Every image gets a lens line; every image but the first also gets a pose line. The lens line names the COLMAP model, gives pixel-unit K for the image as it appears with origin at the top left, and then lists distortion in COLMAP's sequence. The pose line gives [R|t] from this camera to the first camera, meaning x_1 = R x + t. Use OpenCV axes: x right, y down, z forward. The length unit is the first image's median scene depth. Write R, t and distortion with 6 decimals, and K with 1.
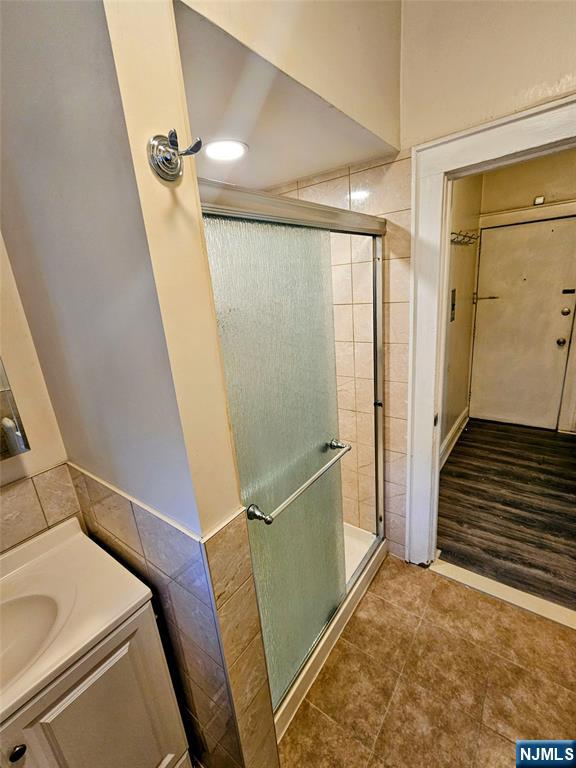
lens RADIAL K [[332.4, 0, 289.1], [0, 332.4, 380.7], [0, 0, 1]] dist [-0.003056, -0.000856]
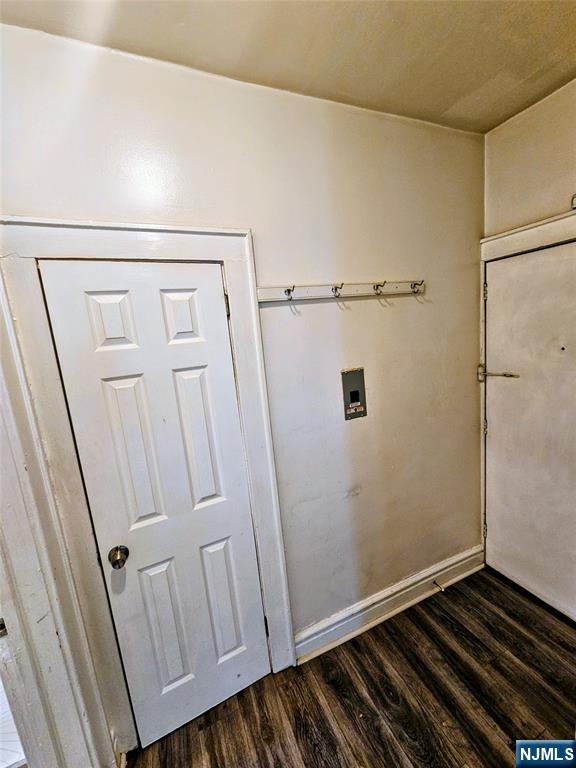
lens RADIAL K [[312.4, 0, 285.7], [0, 312.4, 381.5], [0, 0, 1]] dist [-0.001481, -0.000371]
pose [[0.870572, 0.078718, -0.485704, 0.582331], [-0.115532, 0.992226, -0.046269, -0.183218], [0.478286, 0.096395, 0.872898, 0.371352]]
